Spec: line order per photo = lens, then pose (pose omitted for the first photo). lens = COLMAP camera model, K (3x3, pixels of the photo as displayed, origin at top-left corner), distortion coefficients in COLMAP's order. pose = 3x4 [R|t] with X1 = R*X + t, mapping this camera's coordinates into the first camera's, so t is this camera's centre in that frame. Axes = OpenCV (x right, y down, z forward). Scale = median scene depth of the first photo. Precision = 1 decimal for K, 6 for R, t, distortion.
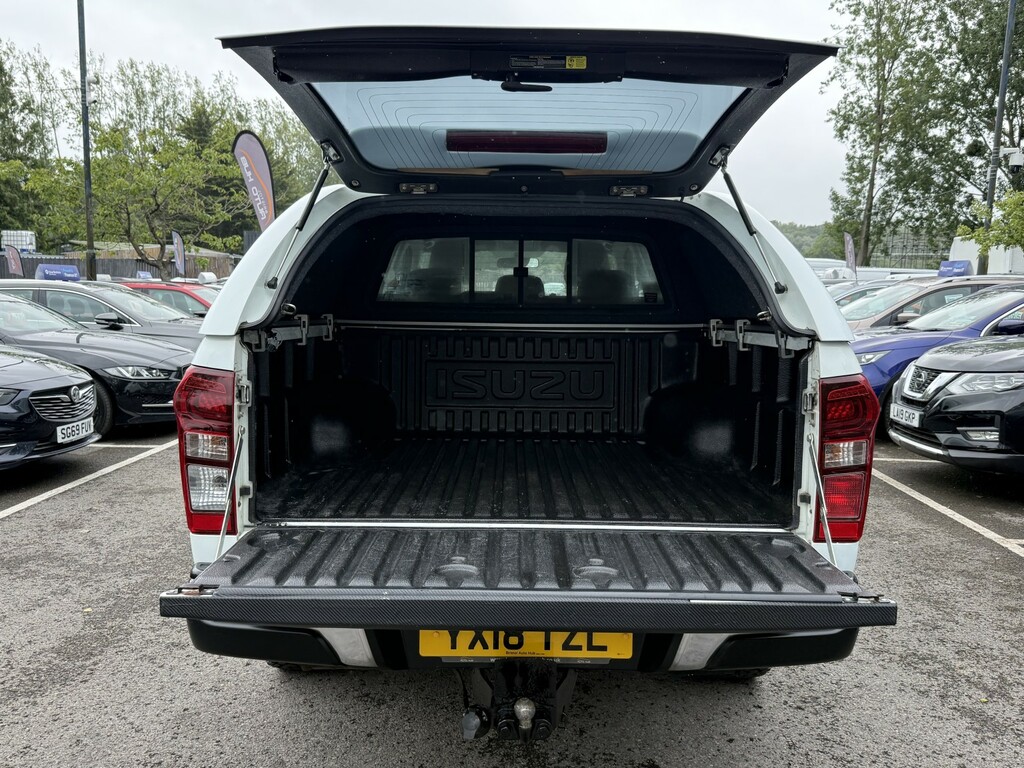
lens RADIAL K [[895.1, 0, 512.0], [0, 895.1, 384.0], [0, 0, 1]] dist [-0.001656, -0.005450]
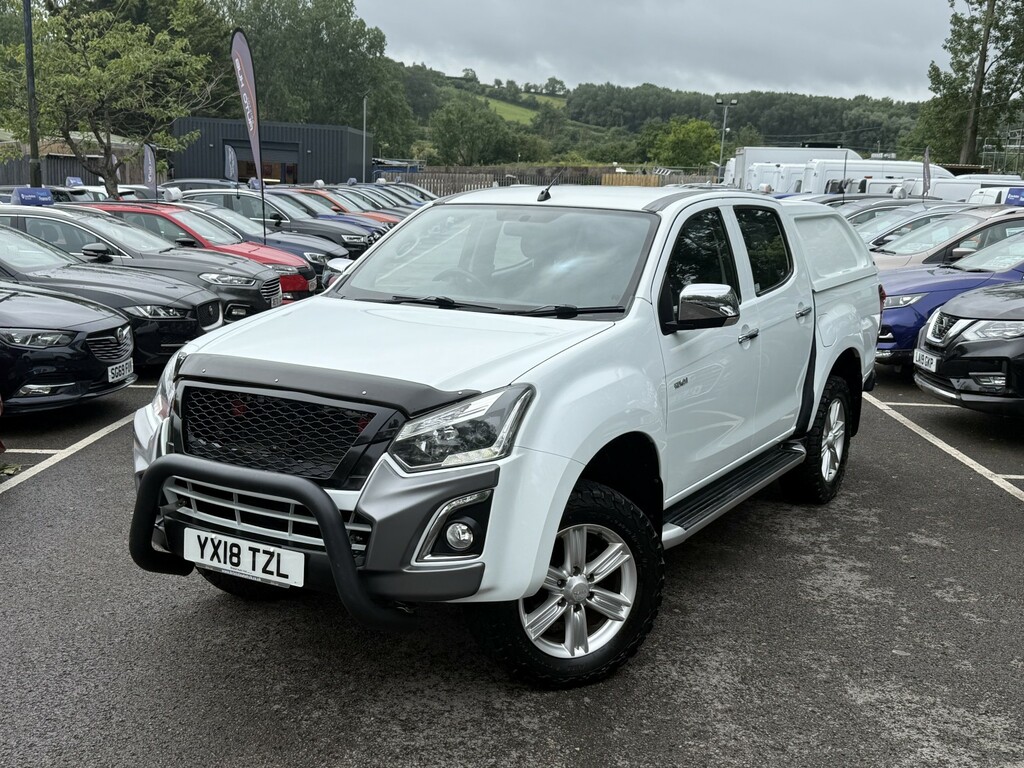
lens RADIAL K [[1192.3, 0, 507.6], [0, 1192.3, 382.4], [0, 0, 1]] dist [0.190875, -0.474703]
pose [[0.999981, 0.006086, 0.000168, -0.025411], [-0.006085, 0.998212, 0.059464, -0.012975], [0.000195, -0.059464, 0.998230, -0.256505]]
